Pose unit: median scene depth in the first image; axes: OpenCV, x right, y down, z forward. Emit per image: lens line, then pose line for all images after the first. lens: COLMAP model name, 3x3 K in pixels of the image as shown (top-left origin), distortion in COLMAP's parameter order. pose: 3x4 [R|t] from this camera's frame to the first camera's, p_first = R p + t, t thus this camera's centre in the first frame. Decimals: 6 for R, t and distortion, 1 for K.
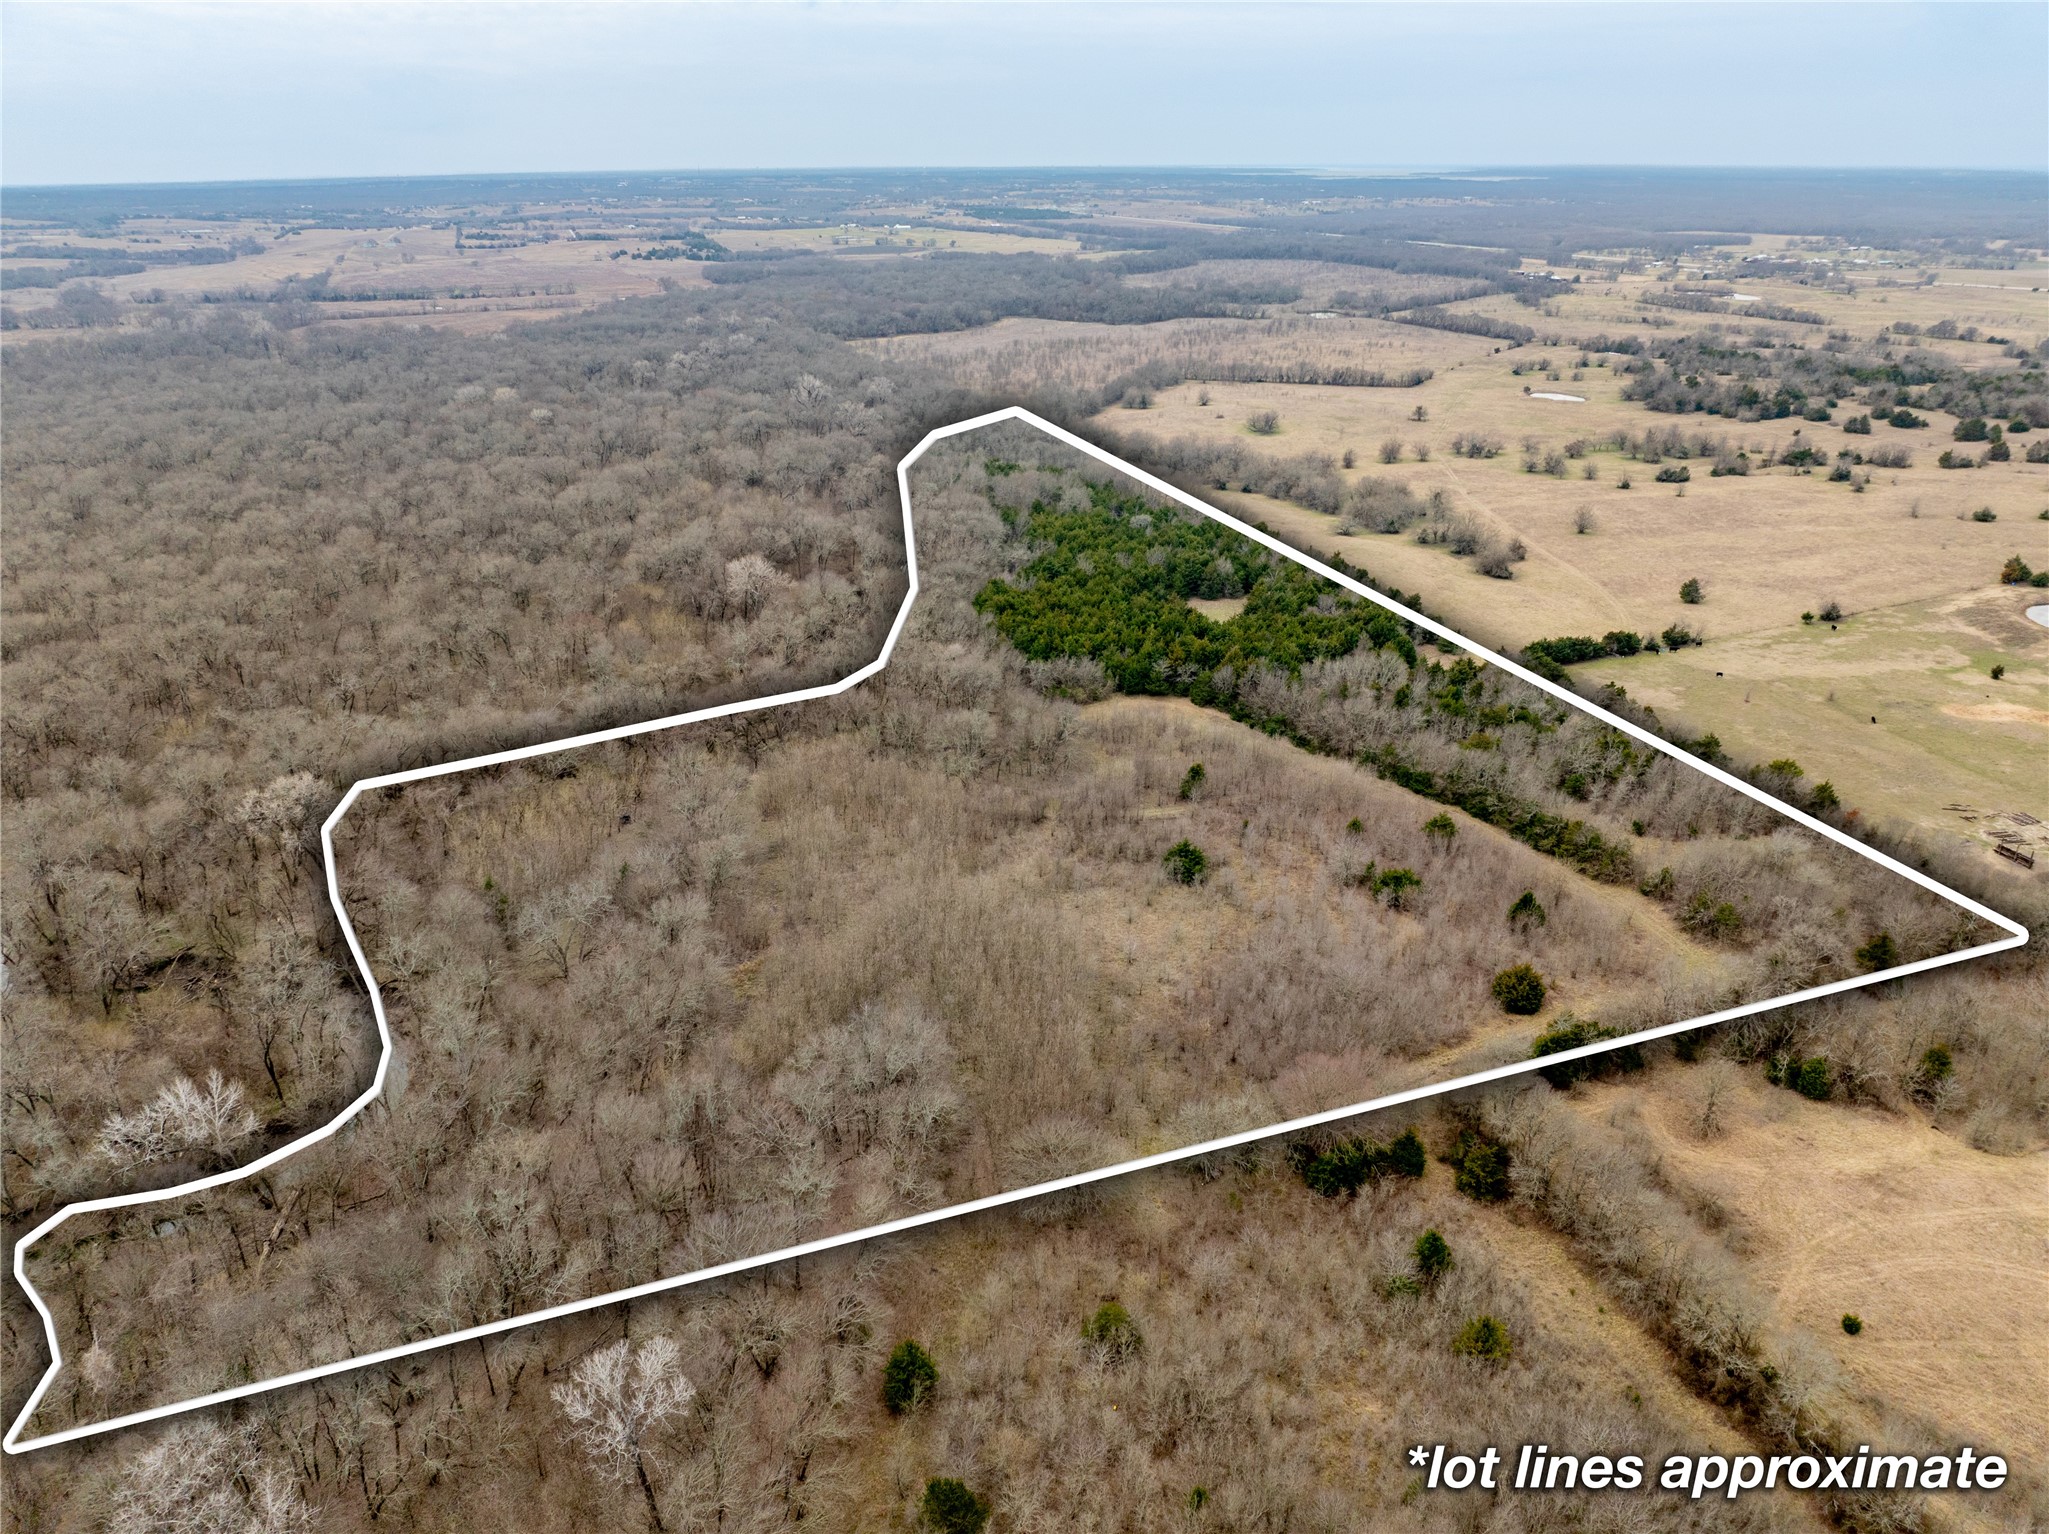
lens RADIAL K [[1522.2, 0, 1024.5], [0, 1522.2, 767.0], [0, 0, 1]] dist [-0.033259, -0.008402]
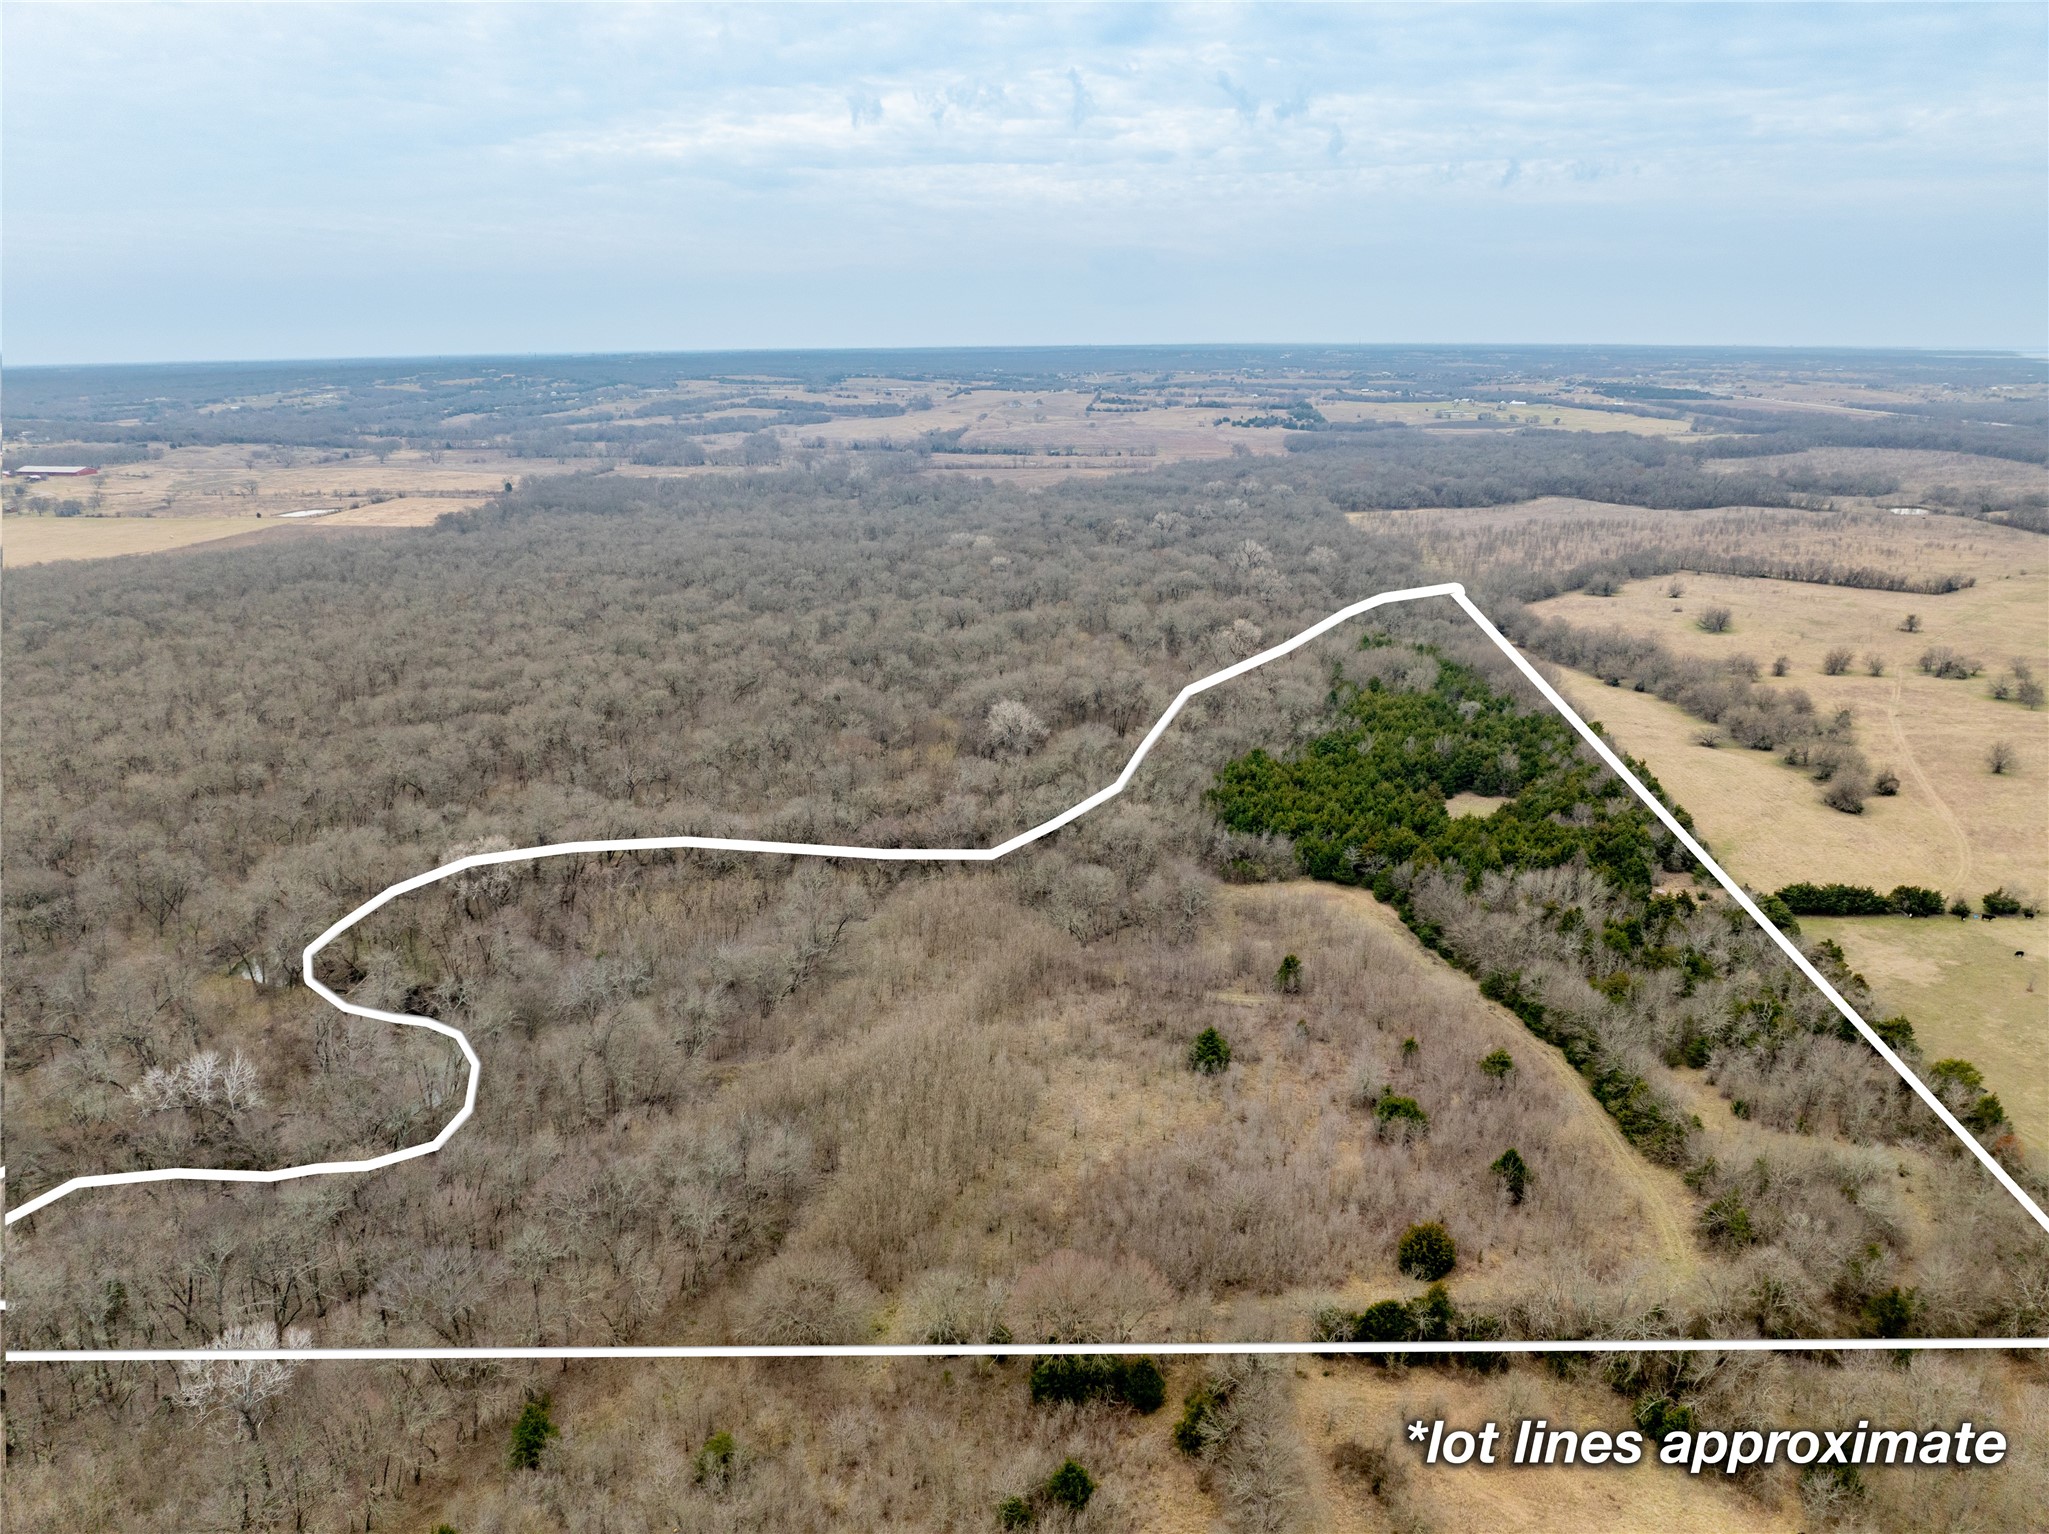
lens RADIAL K [[1522.2, 0, 1024.5], [0, 1522.2, 767.0], [0, 0, 1]] dist [-0.033259, -0.008402]
pose [[0.913400, 0.112694, -0.391153, 0.118707], [-0.152674, 0.985610, -0.072554, -0.008712], [0.377347, 0.125990, 0.917461, 0.018129]]
